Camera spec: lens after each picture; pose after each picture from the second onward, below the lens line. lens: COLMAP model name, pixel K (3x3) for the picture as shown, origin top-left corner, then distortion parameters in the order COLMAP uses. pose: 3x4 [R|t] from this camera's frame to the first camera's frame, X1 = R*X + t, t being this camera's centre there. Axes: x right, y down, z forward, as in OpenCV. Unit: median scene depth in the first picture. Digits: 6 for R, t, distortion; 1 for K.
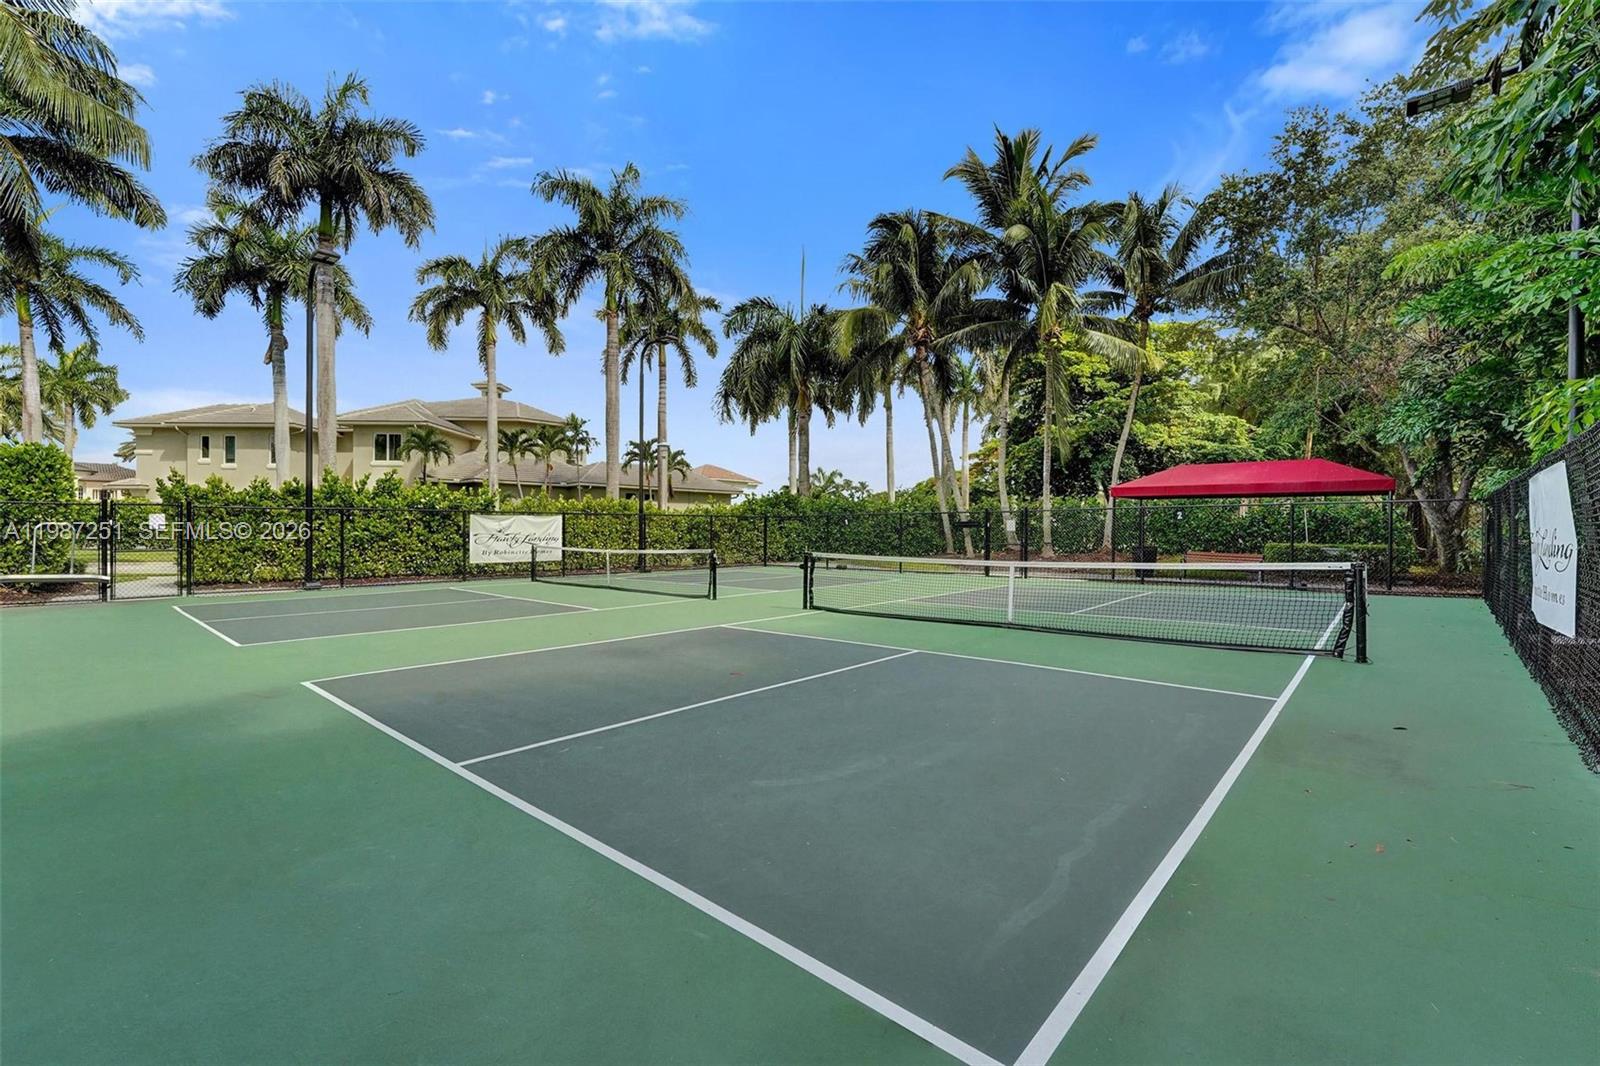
lens RADIAL K [[654.3, 0, 800.0], [0, 654.3, 533.0], [0, 0, 1]] dist [0.000631, 0.000105]
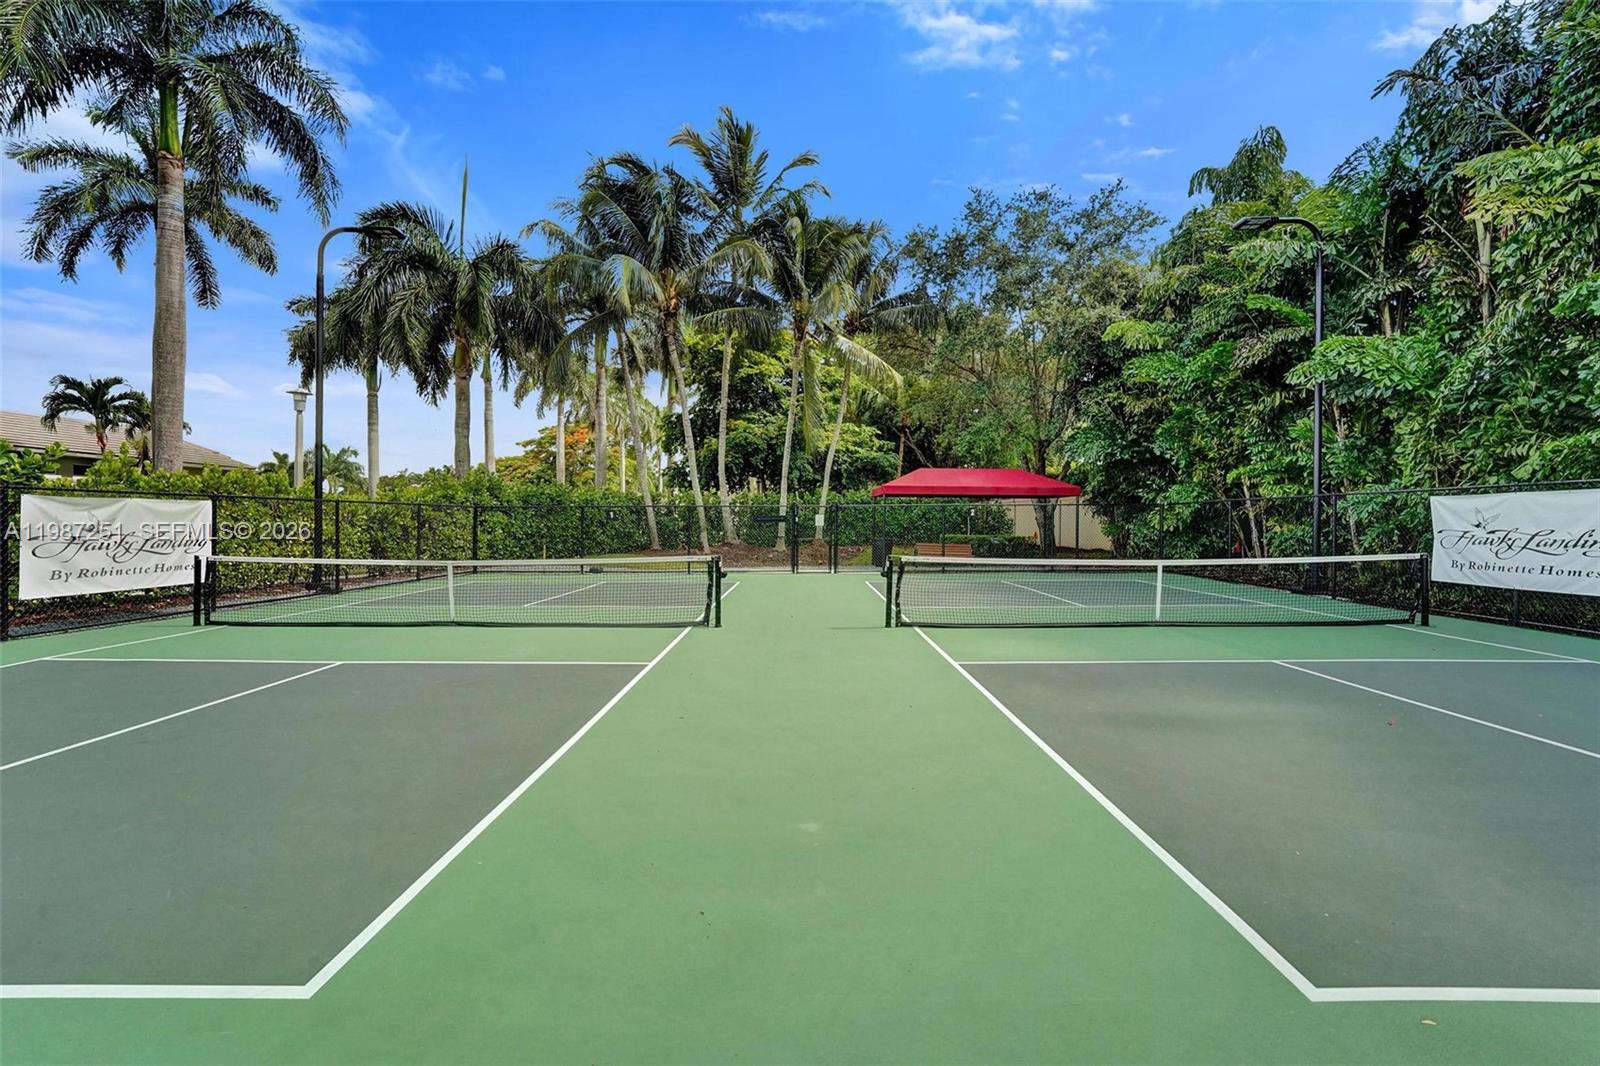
lens RADIAL K [[654.3, 0, 800.0], [0, 654.3, 533.0], [0, 0, 1]] dist [0.000631, 0.000105]
pose [[0.767417, -0.009354, 0.641080, -0.265239], [0.001779, 0.999921, 0.012460, -0.003836], [-0.641146, -0.008422, 0.767373, 0.206514]]
